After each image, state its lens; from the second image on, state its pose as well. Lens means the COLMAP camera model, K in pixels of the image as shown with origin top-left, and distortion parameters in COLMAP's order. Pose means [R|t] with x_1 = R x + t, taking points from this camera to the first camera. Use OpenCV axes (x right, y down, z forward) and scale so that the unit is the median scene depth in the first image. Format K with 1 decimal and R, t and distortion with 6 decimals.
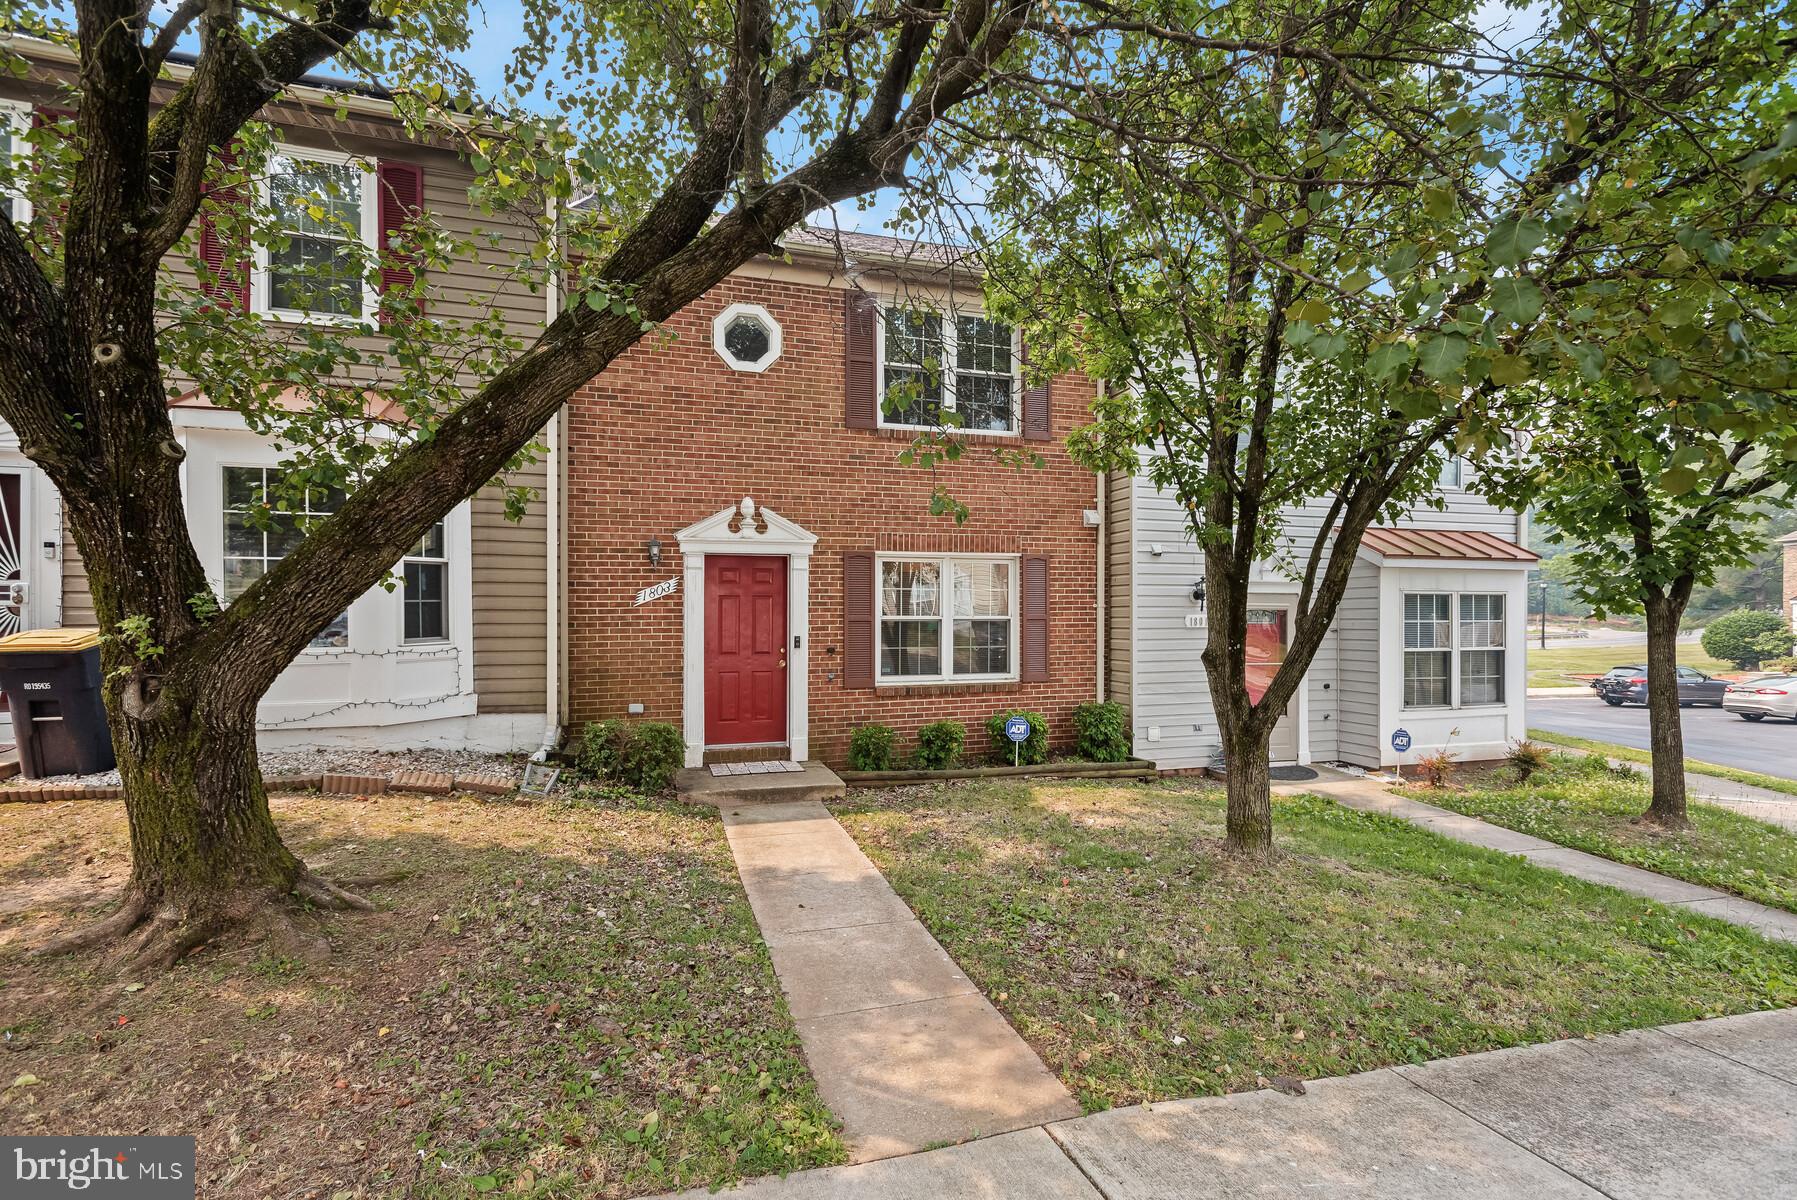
lens RADIAL K [[844.8, 0, 891.5], [0, 844.8, 625.1], [0, 0, 1]] dist [0.015806, -0.000442]
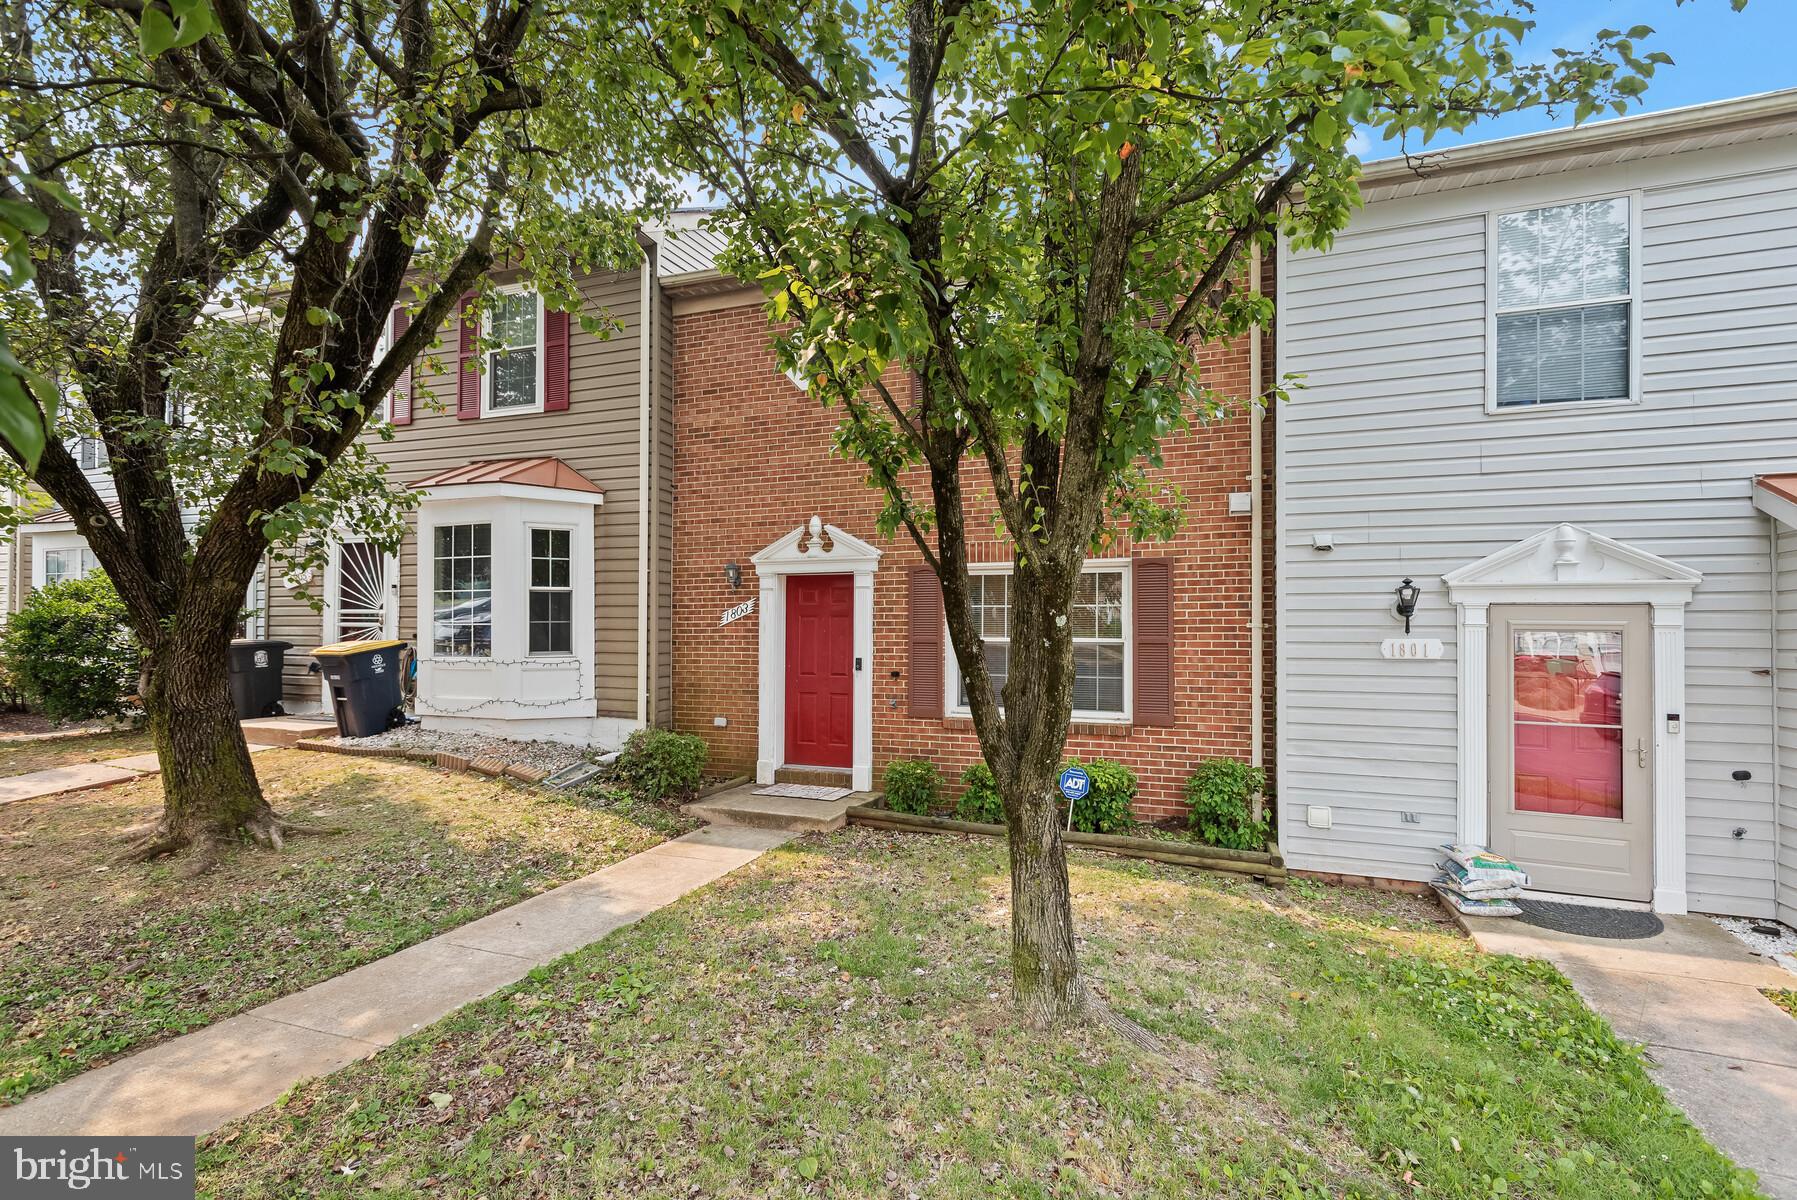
lens RADIAL K [[844.8, 0, 891.5], [0, 844.8, 625.1], [0, 0, 1]] dist [0.015806, -0.000442]
pose [[0.781564, -0.003298, -0.623816, 0.514256], [-0.015692, 0.999566, -0.024944, -0.000522], [0.623627, 0.029285, 0.781173, 0.288565]]
